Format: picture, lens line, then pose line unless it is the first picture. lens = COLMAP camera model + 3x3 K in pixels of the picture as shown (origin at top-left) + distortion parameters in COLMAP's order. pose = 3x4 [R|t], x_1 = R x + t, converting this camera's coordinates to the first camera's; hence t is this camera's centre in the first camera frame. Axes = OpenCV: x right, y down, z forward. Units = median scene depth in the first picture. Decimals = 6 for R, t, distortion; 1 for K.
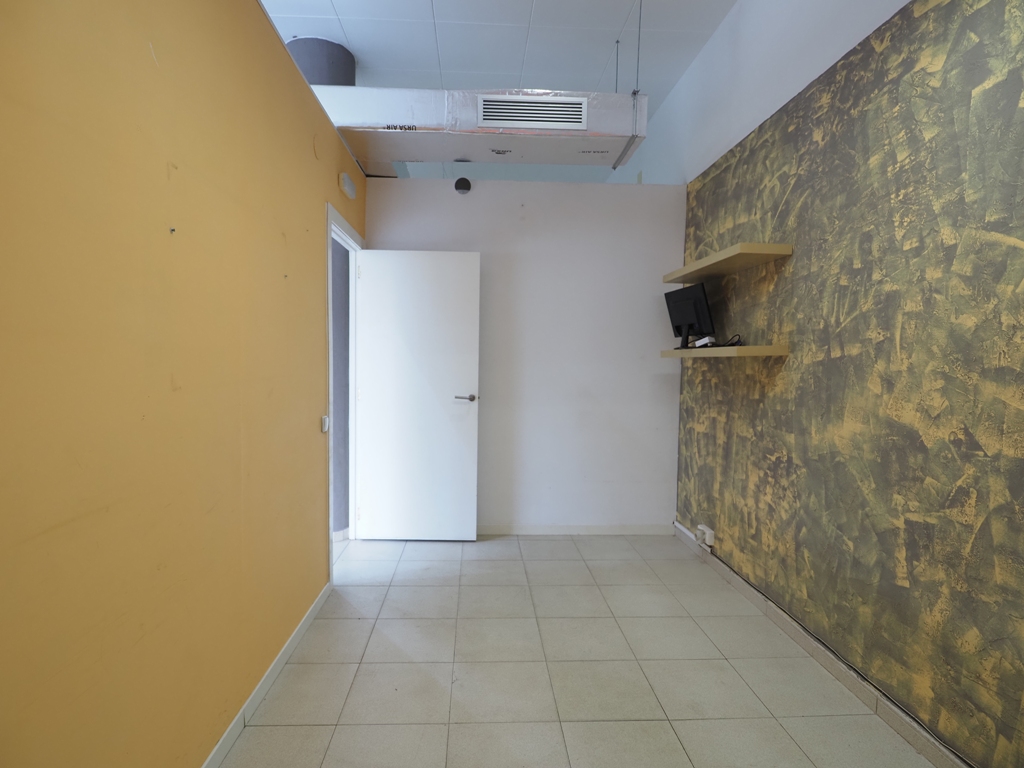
lens RADIAL K [[558.2, 0, 468.4], [0, 558.2, 386.0], [0, 0, 1]] dist [-0.000229, -0.011116]
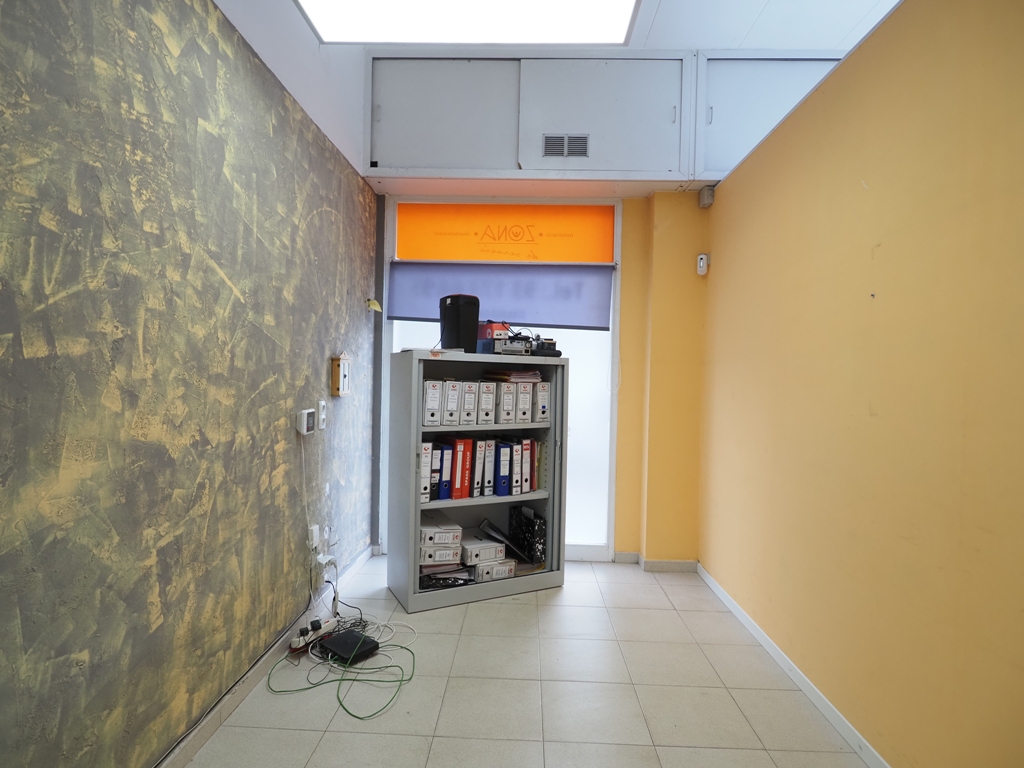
lens RADIAL K [[550.4, 0, 505.0], [0, 550.4, 385.2], [0, 0, 1]] dist [-0.001722, -0.010056]
pose [[-0.998958, -0.035874, 0.028225, 0.230415], [-0.034068, 0.997490, 0.062073, -0.087030], [-0.030381, 0.061047, -0.997672, 1.808013]]
